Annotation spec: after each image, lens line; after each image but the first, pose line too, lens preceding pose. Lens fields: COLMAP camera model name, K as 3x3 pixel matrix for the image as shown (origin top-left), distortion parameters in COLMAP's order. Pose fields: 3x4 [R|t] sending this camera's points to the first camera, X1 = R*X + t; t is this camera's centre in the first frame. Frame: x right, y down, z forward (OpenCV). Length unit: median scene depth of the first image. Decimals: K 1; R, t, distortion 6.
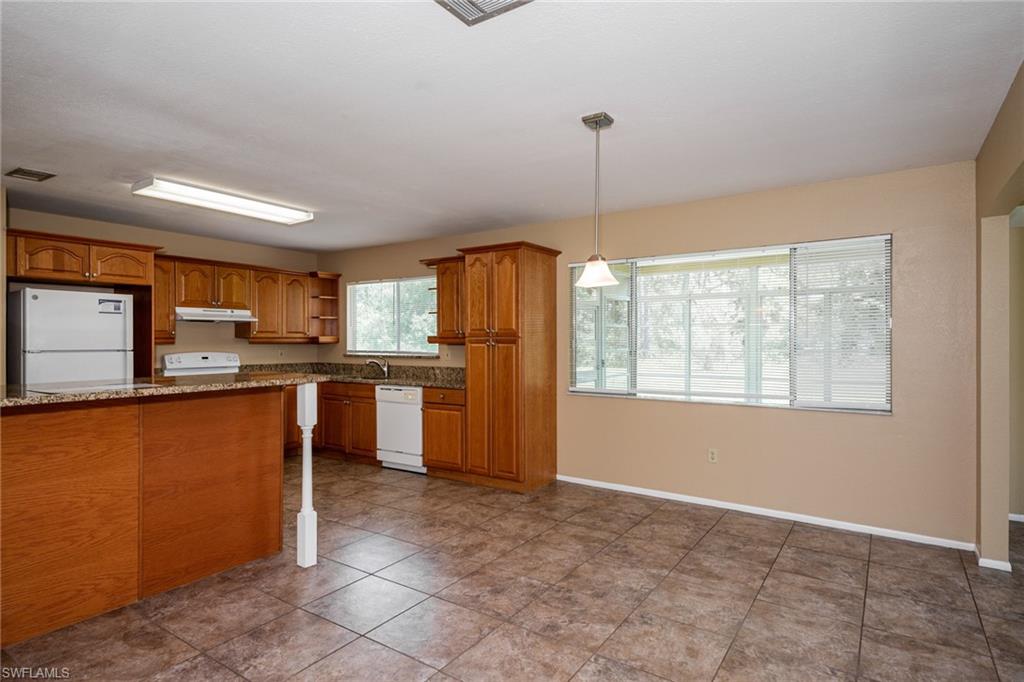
lens RADIAL K [[559.6, 0, 510.6], [0, 559.6, 343.1], [0, 0, 1]] dist [0.046572, 0.000146]
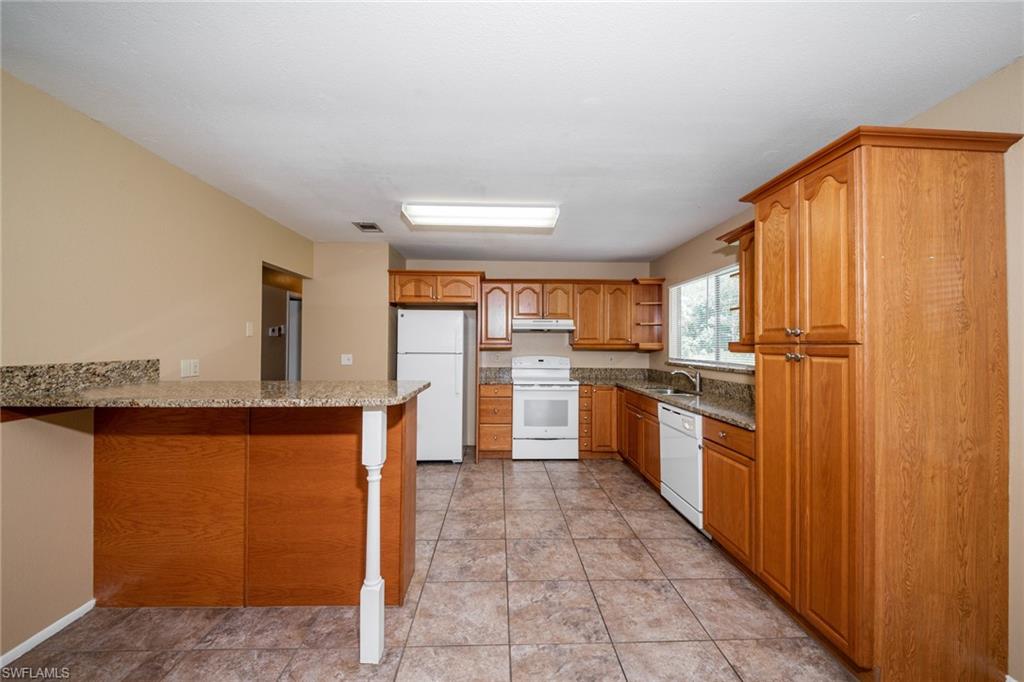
lens RADIAL K [[382.6, 0, 509.4], [0, 382.6, 340.8], [0, 0, 1]] dist [0.004036, -0.001681]
pose [[0.588849, -0.005436, -0.808225, 0.094307], [-0.010314, 0.999845, -0.014239, -0.004977], [0.808177, 0.016720, 0.588702, 0.561293]]
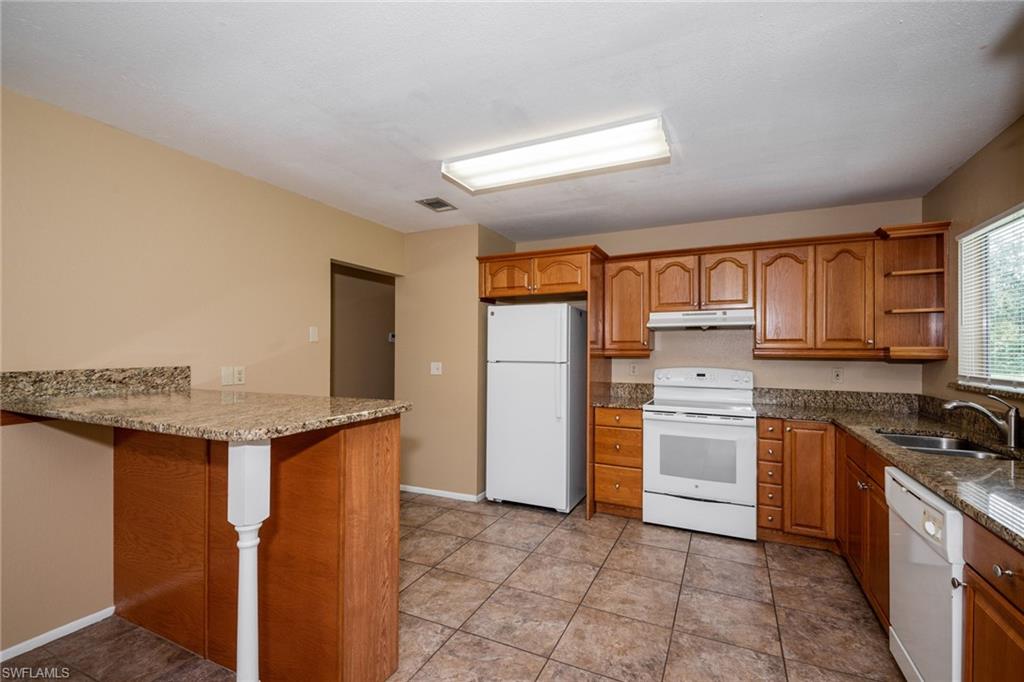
lens RADIAL K [[458.0, 0, 509.3], [0, 458.0, 348.5], [0, 0, 1]] dist [0.014221, -0.004540]
pose [[0.149901, -0.004734, -0.988690, 0.055735], [-0.008450, 0.999946, -0.006069, -0.005524], [0.988665, 0.009265, 0.149853, 0.772654]]
